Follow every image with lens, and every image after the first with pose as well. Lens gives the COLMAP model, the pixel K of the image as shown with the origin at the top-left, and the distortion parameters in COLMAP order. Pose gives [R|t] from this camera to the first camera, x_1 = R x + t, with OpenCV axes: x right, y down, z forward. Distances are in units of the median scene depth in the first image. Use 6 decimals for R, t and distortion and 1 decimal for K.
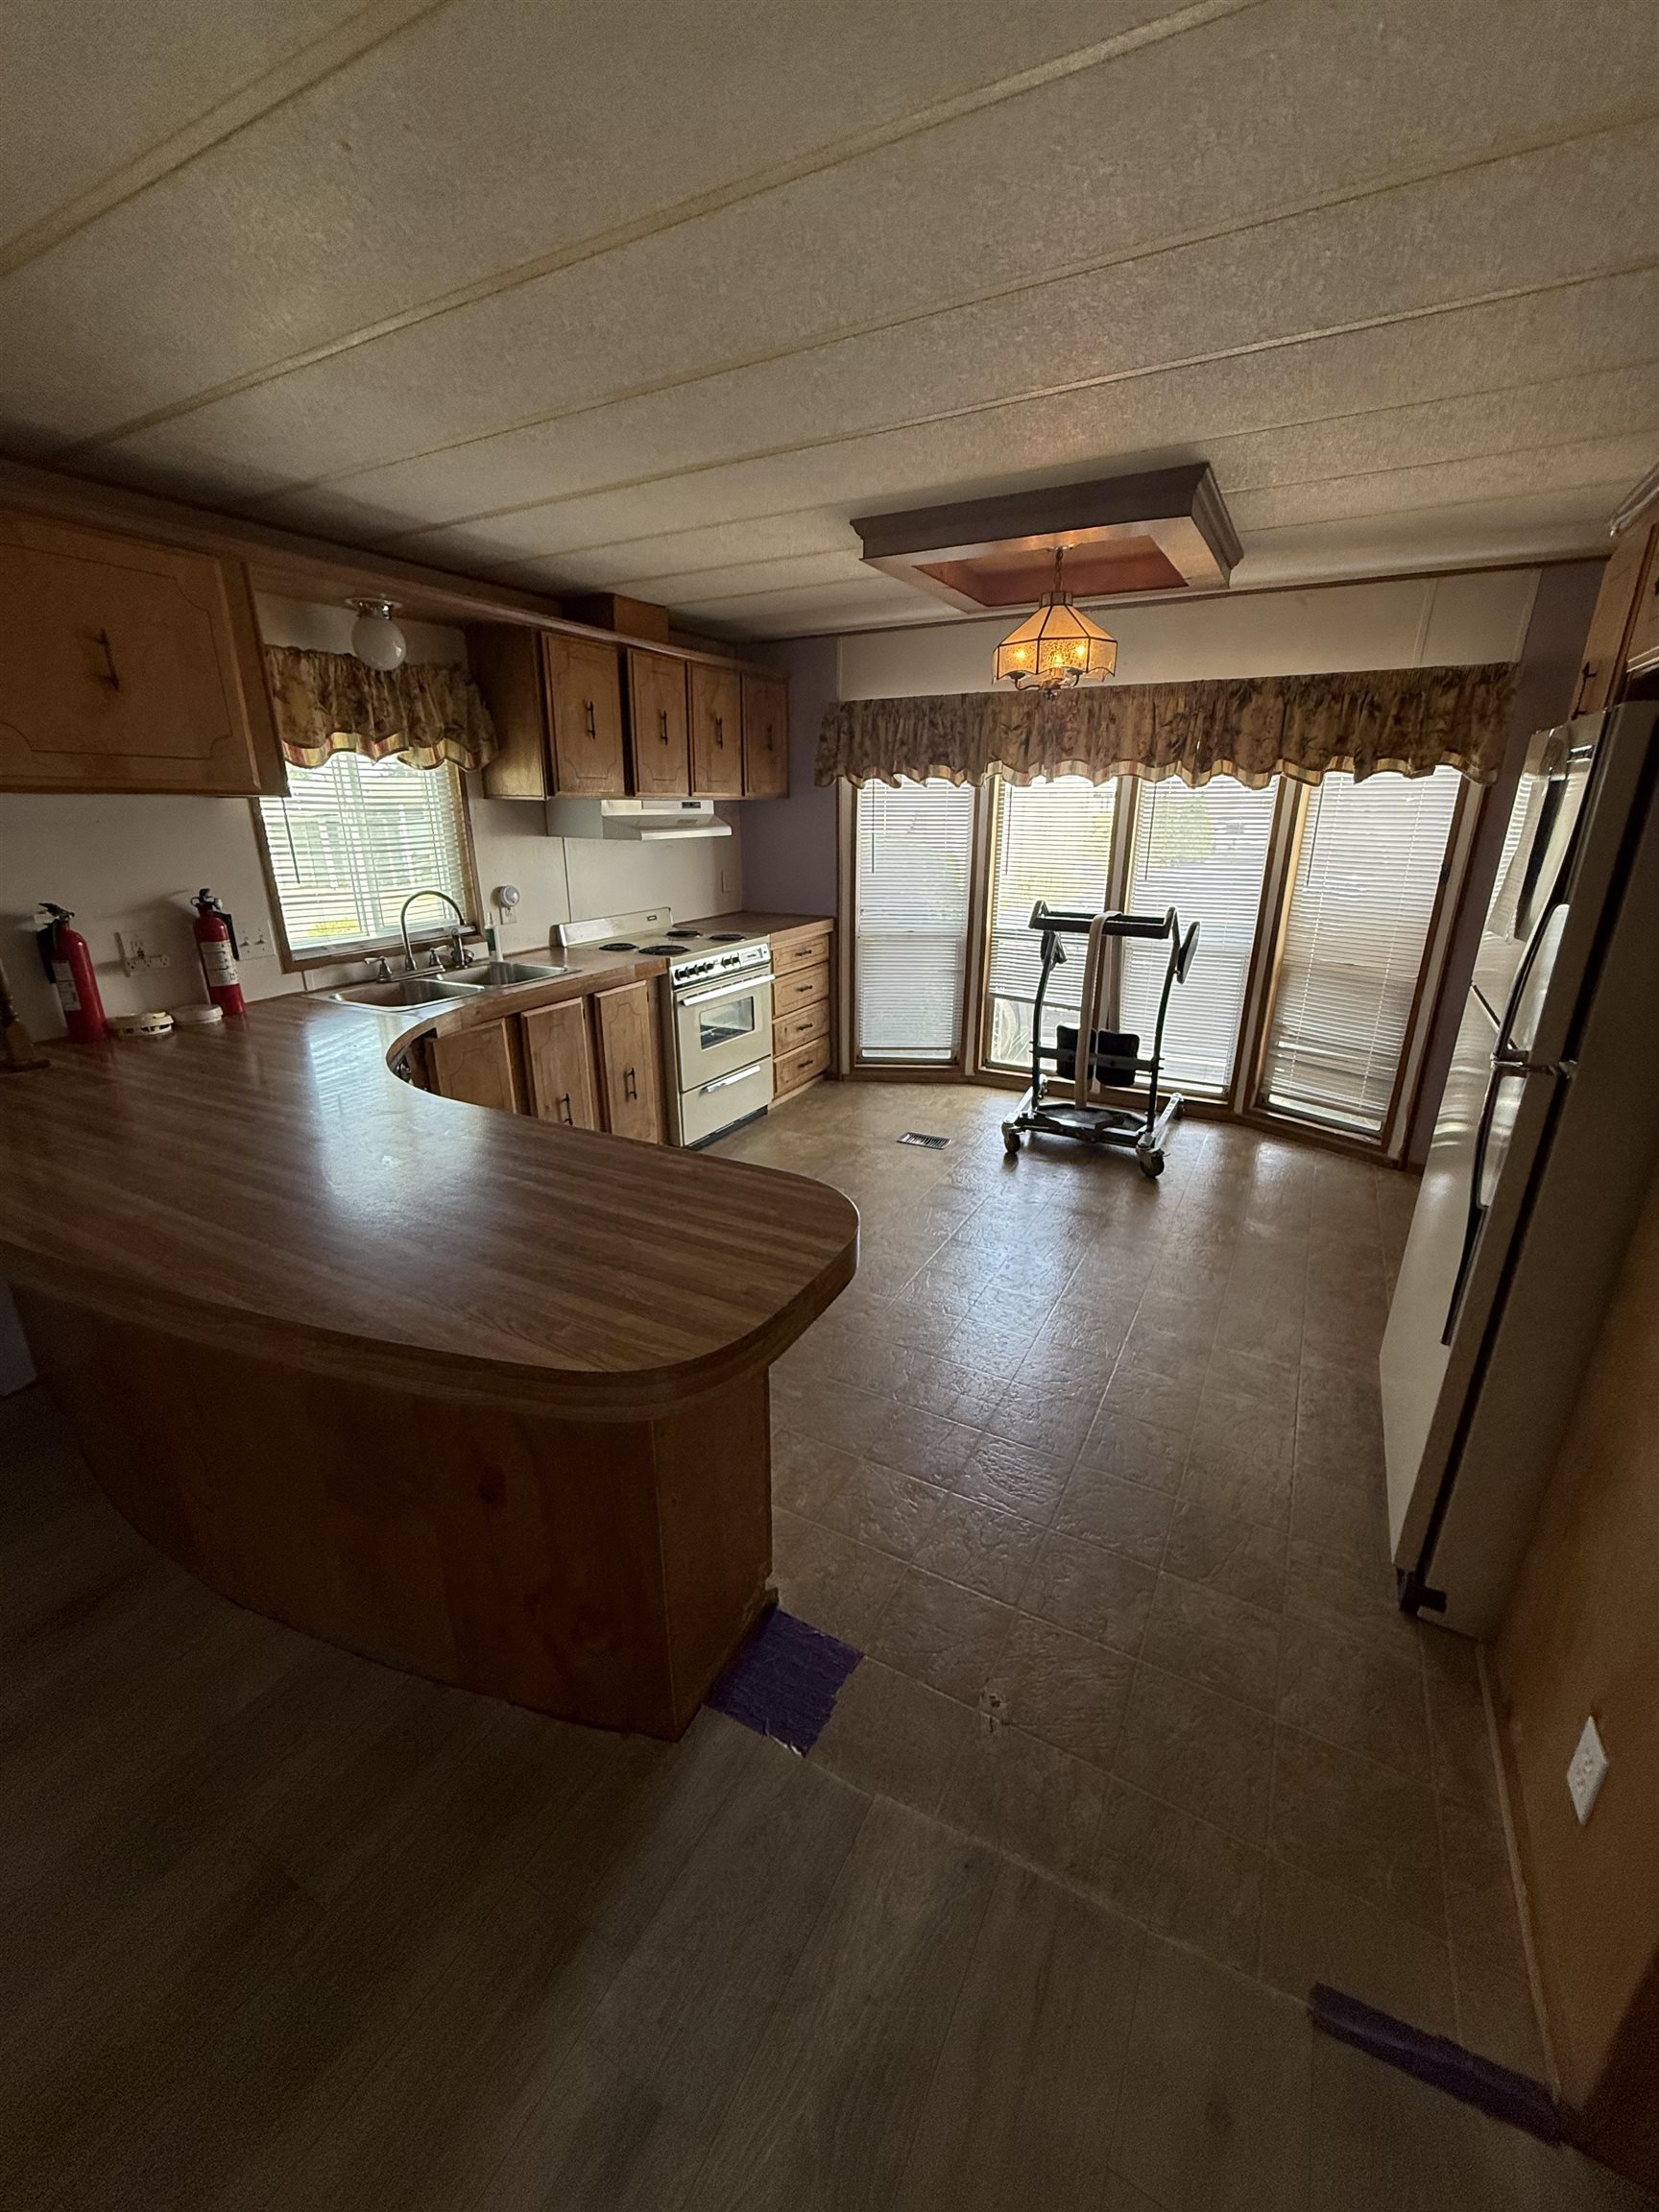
lens RADIAL K [[879.5, 0, 834.6], [0, 879.5, 1109.2], [0, 0, 1]] dist [0.000750, 0.000609]
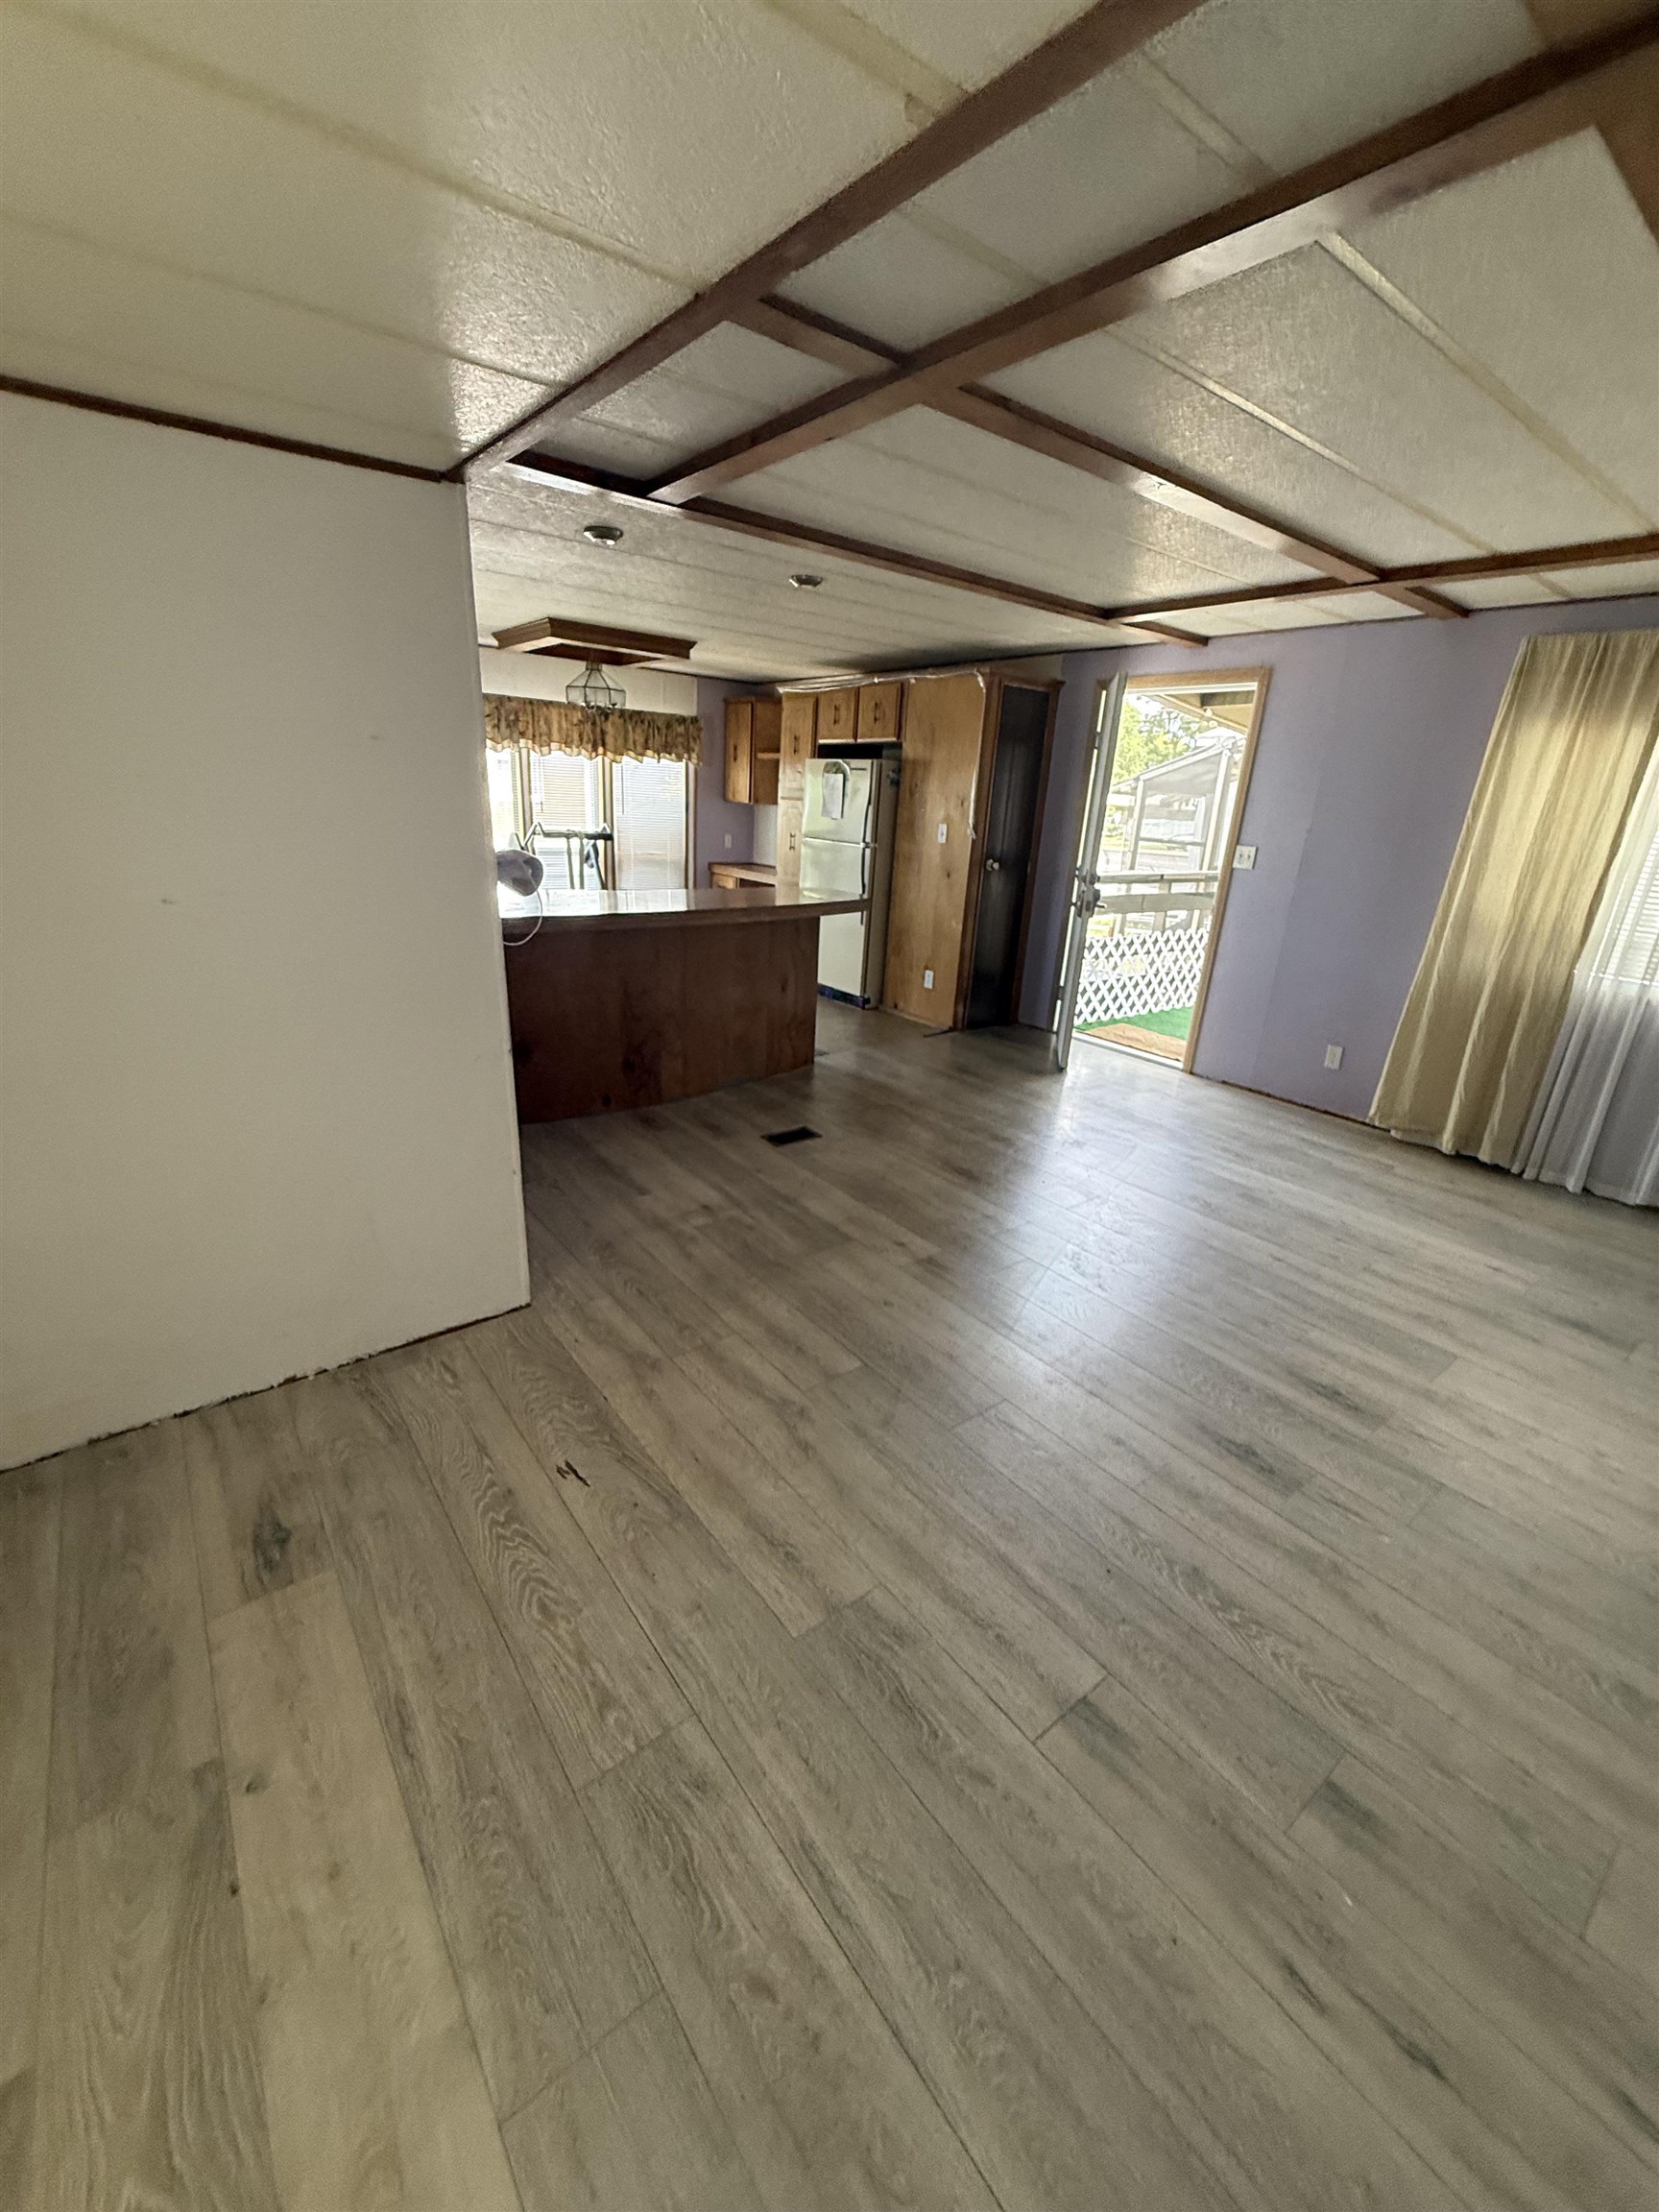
lens RADIAL K [[879.5, 0, 829.0], [0, 879.5, 1108.6], [0, 0, 1]] dist [0.000750, 0.000609]
pose [[0.403552, -0.288255, 0.868363, -1.716592], [0.251004, 0.947542, 0.197890, 0.137463], [-0.879854, 0.138104, 0.454736, -0.292106]]
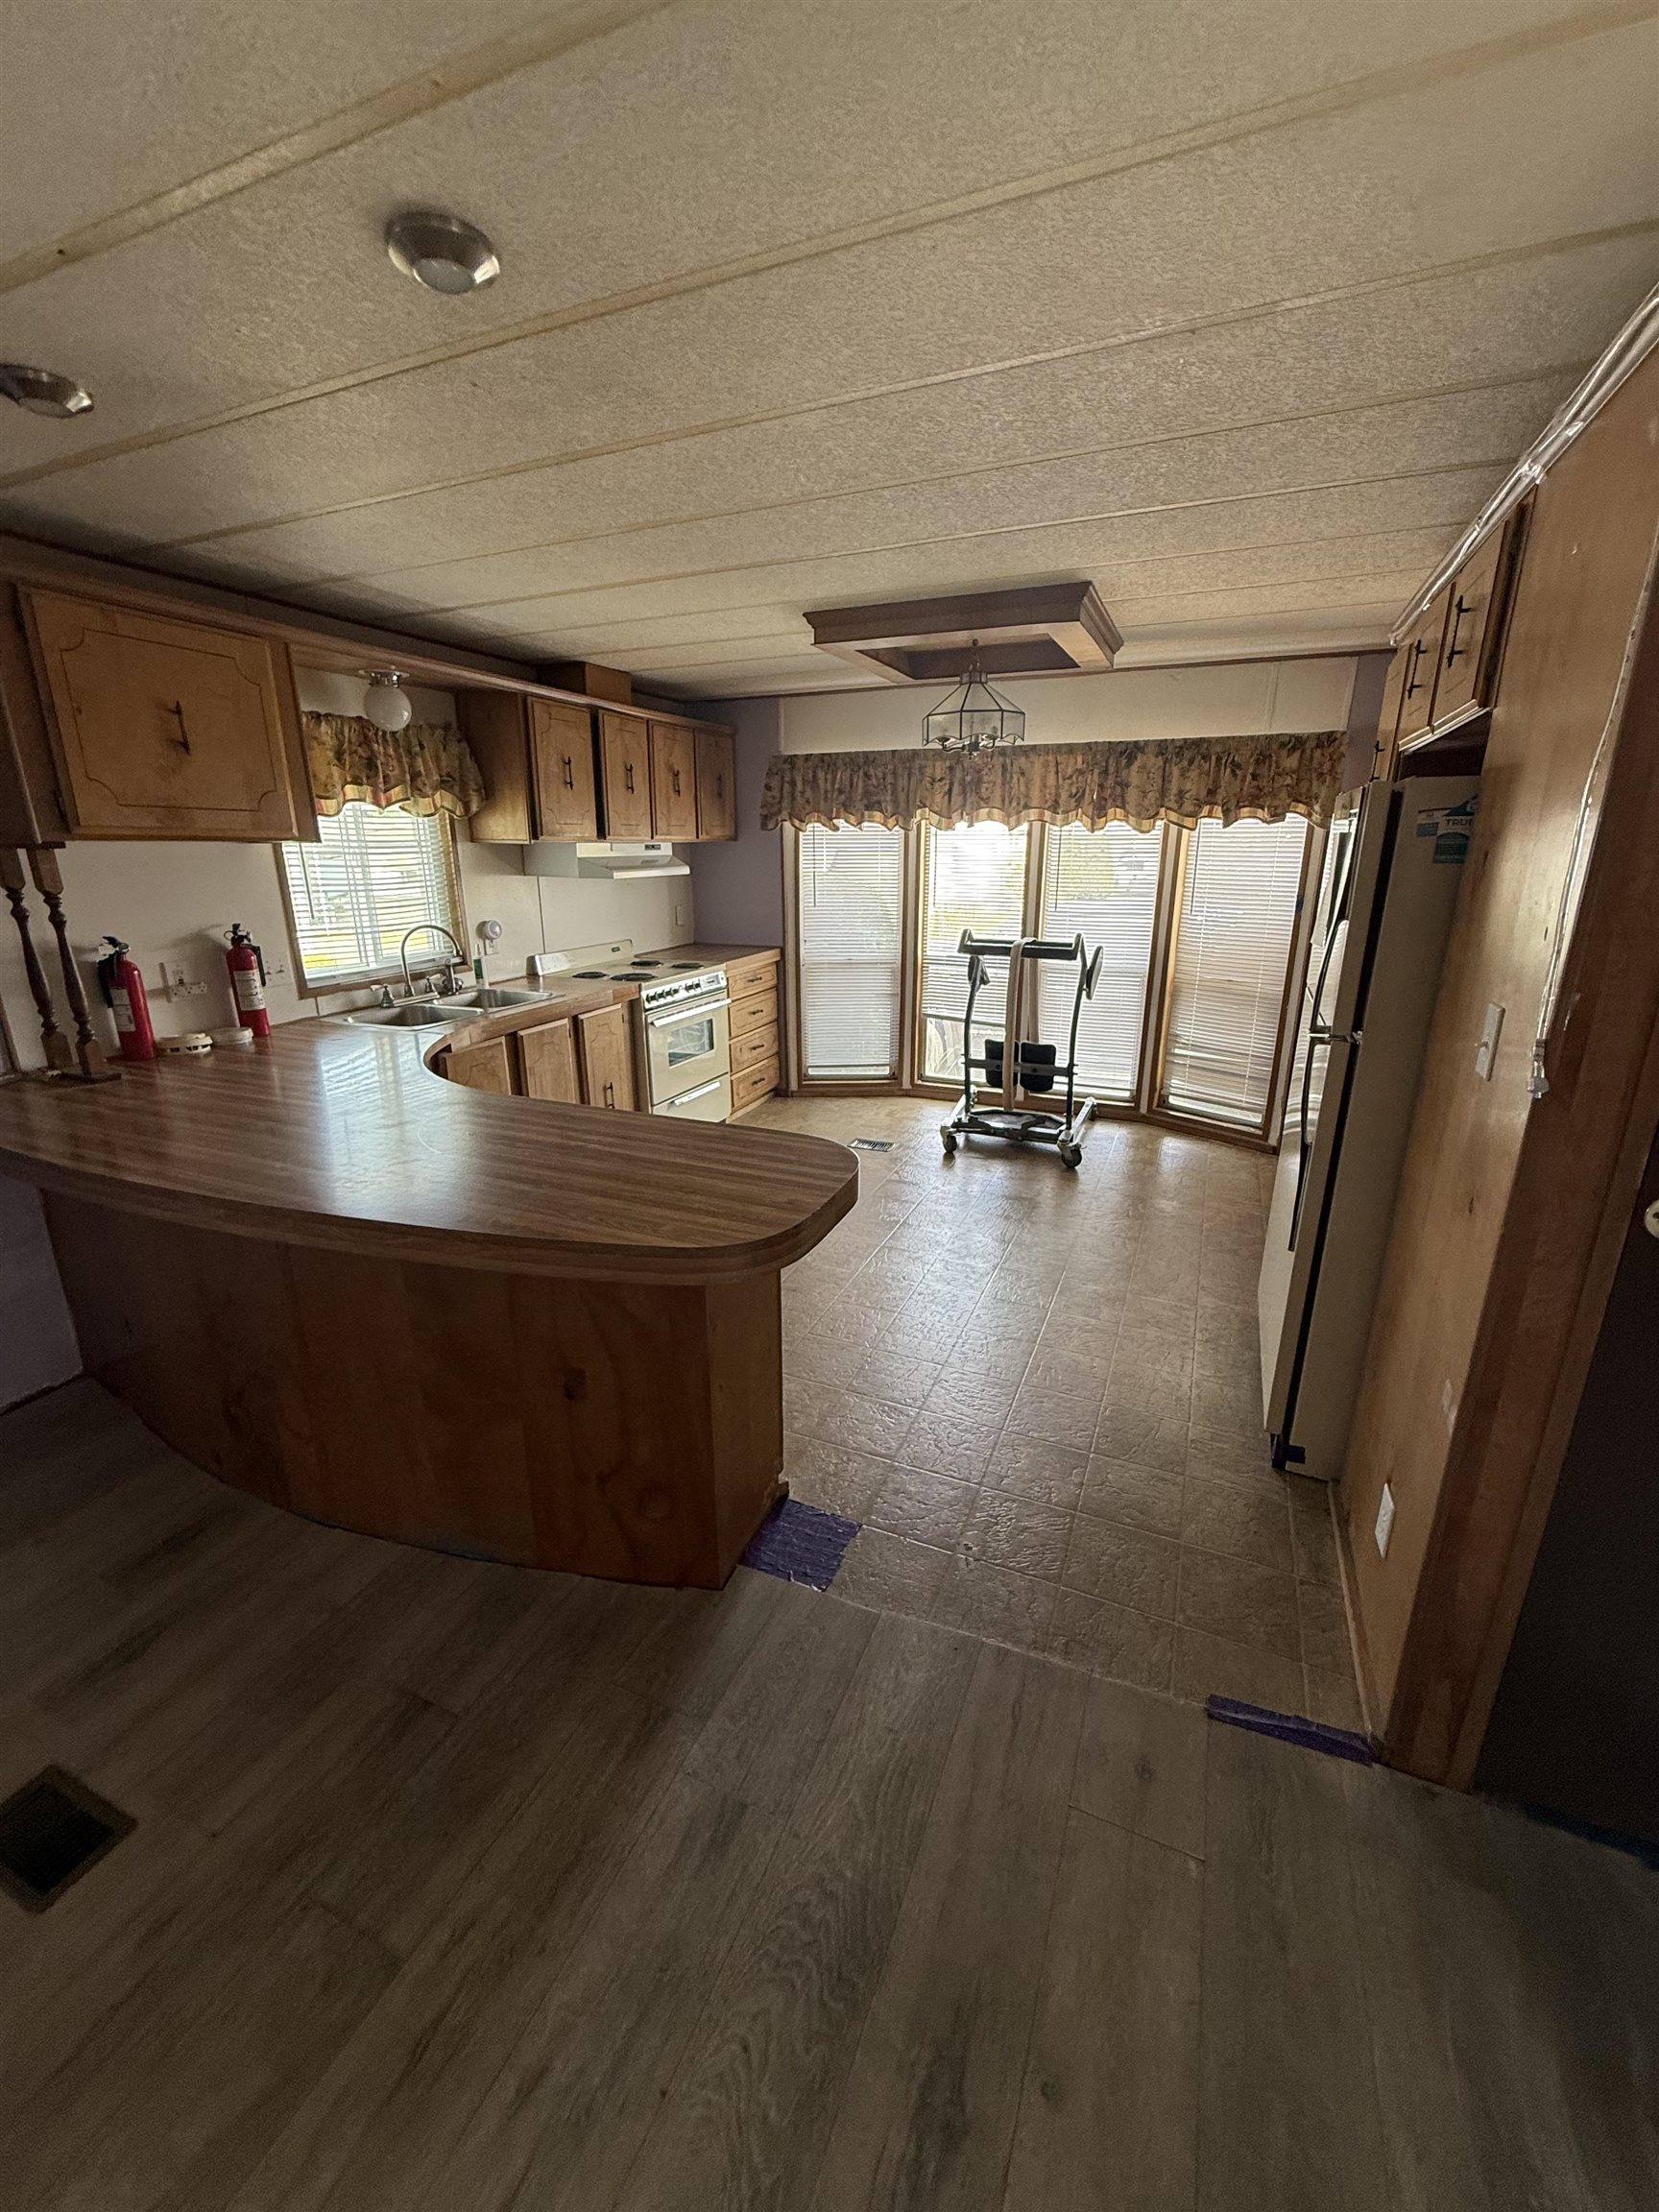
lens RADIAL K [[879.5, 0, 835.8], [0, 879.5, 1108.6], [0, 0, 1]] dist [0.000750, 0.000609]
pose [[0.995806, -0.028225, 0.087030, -0.059449], [0.031640, 0.998772, -0.038111, 0.048757], [-0.085847, 0.040705, 0.995476, -0.161534]]
